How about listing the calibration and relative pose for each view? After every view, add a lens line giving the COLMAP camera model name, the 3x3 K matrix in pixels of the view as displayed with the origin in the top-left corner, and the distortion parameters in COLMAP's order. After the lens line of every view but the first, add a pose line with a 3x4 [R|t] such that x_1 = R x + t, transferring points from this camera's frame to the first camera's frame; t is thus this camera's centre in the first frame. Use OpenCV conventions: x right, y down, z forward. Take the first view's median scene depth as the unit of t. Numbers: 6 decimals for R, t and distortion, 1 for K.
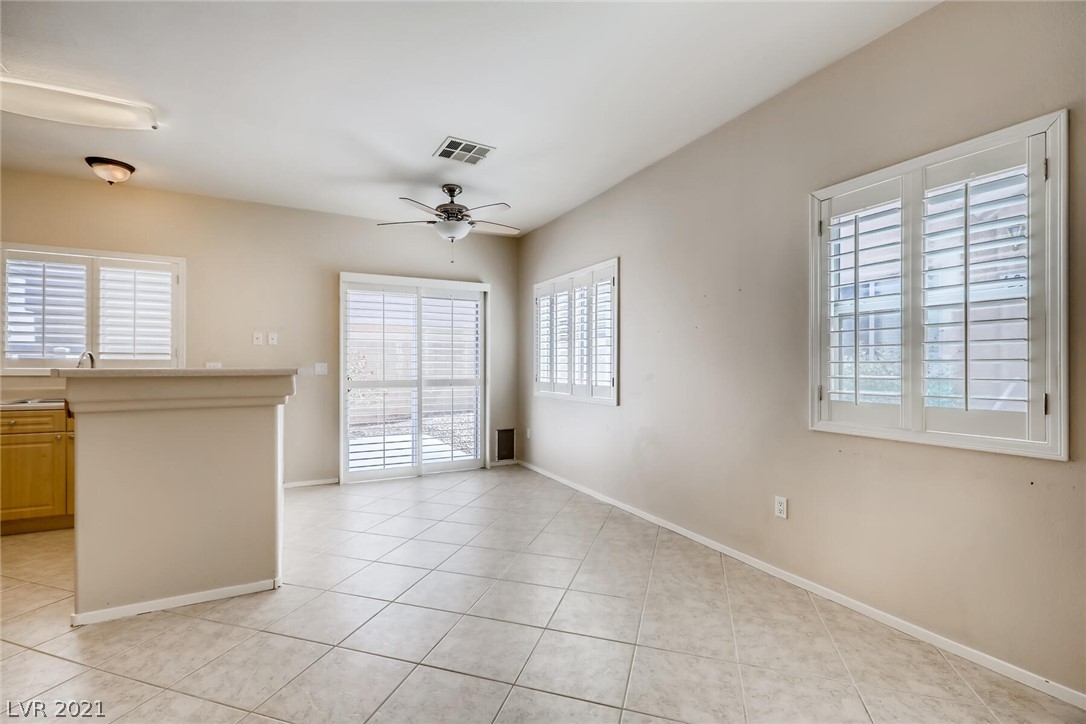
lens RADIAL K [[482.2, 0, 547.6], [0, 482.2, 372.0], [0, 0, 1]] dist [0.007680, -0.004541]
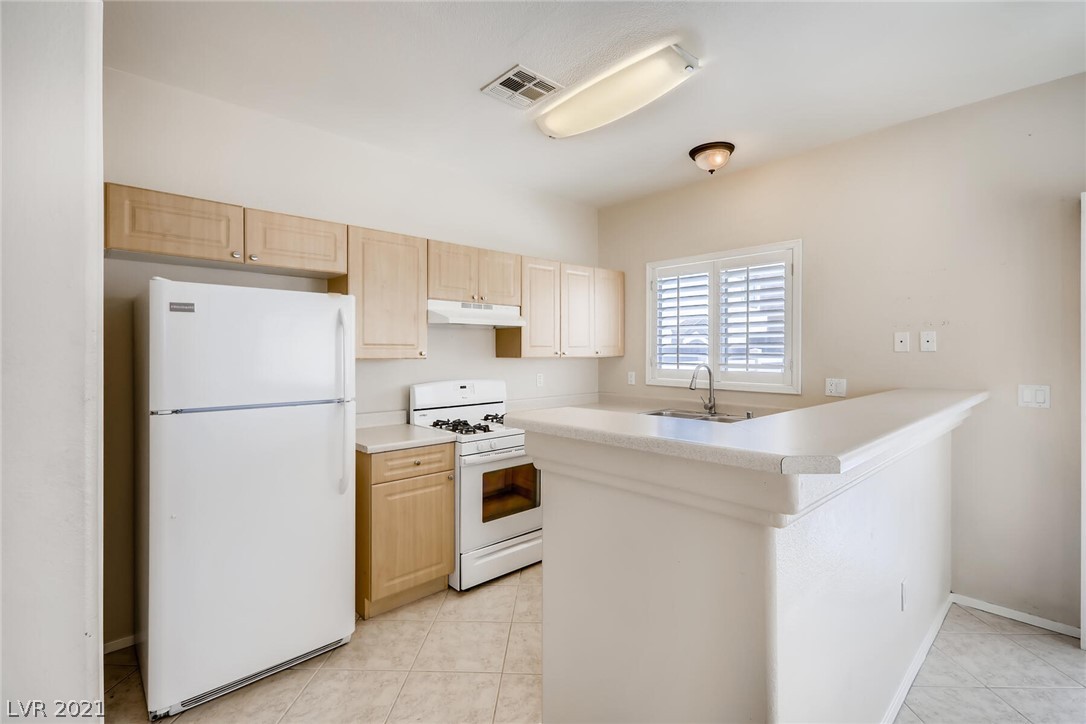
lens RADIAL K [[482.2, 0, 541.8], [0, 482.2, 350.6], [0, 0, 1]] dist [0.007680, -0.004541]
pose [[0.248232, 0.001349, -0.968700, -0.107498], [-0.002347, 0.999997, 0.000791, -0.055450], [0.968698, 0.002077, 0.248234, 0.383862]]
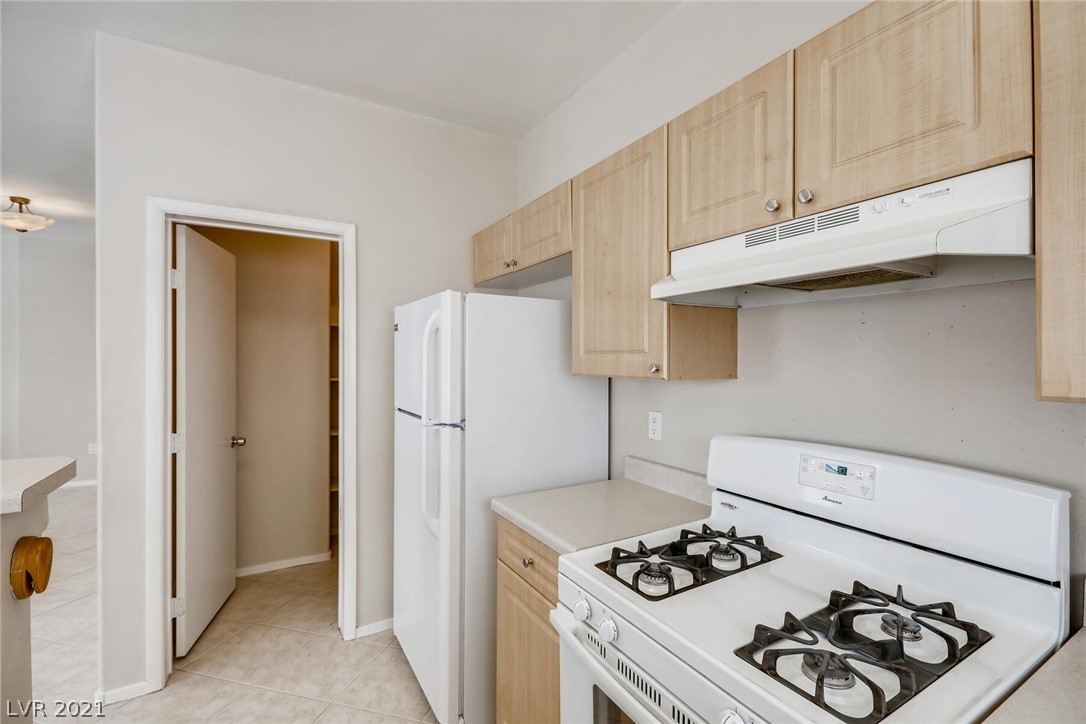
lens RADIAL K [[482.2, 0, 538.4], [0, 482.2, 363.1], [0, 0, 1]] dist [0.007680, -0.004541]
pose [[-0.999389, 0.001459, -0.034928, -0.668032], [0.001126, 0.999954, 0.009555, -0.057327], [0.034940, 0.009509, -0.999344, 0.688116]]
